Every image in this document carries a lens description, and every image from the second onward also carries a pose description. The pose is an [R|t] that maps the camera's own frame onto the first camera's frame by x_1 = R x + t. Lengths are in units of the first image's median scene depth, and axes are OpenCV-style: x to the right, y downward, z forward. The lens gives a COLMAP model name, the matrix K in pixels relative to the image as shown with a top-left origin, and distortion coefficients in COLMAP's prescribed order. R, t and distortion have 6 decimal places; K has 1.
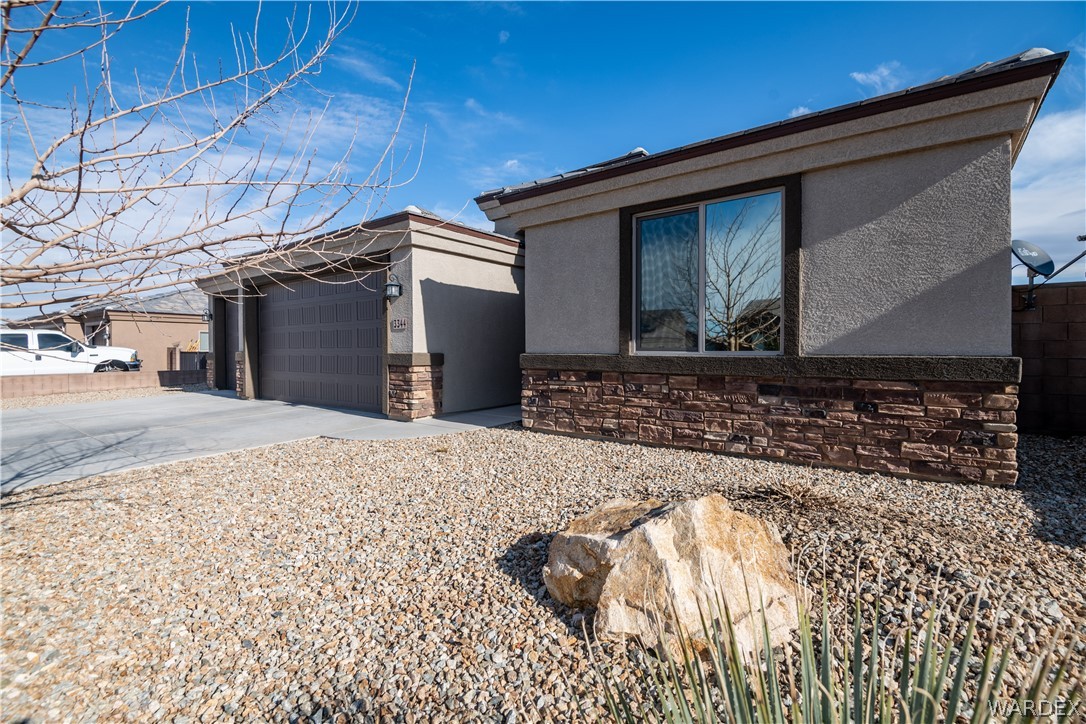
lens RADIAL K [[510.0, 0, 541.5], [0, 510.0, 357.7], [0, 0, 1]] dist [0.005634, -0.012096]
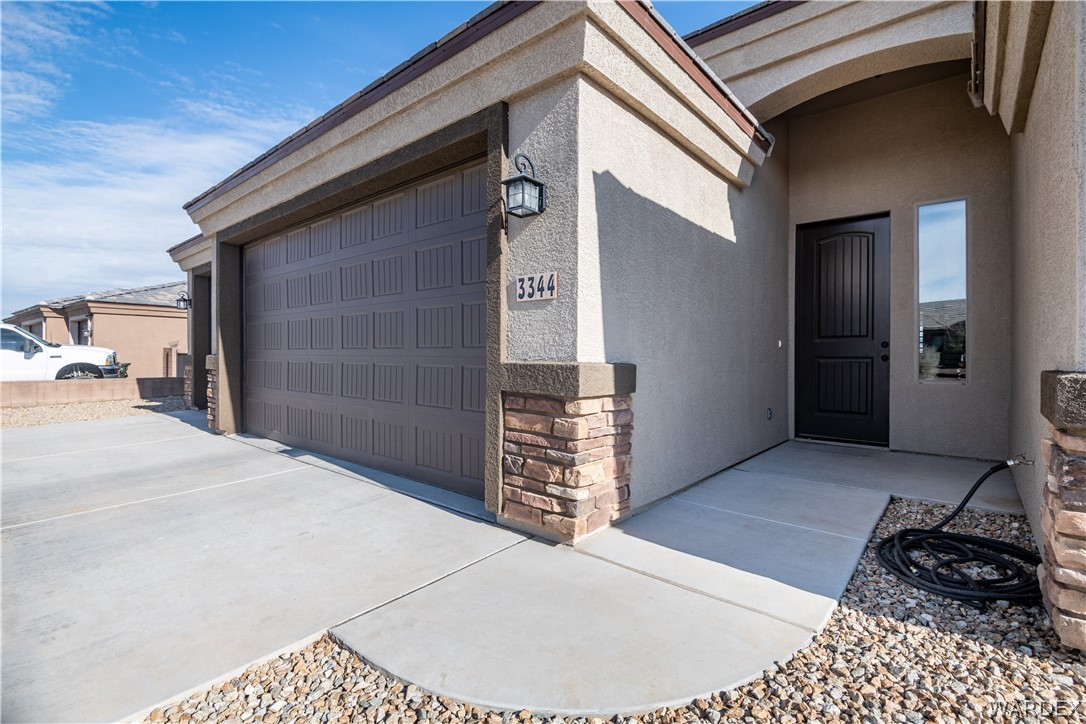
lens RADIAL K [[510.0, 0, 542.9], [0, 510.0, 361.1], [0, 0, 1]] dist [0.005634, -0.012096]
pose [[0.998698, 0.010176, -0.049990, -0.108313], [-0.010341, 0.999942, -0.003051, -0.003534], [0.049956, 0.003564, 0.998745, 0.267571]]
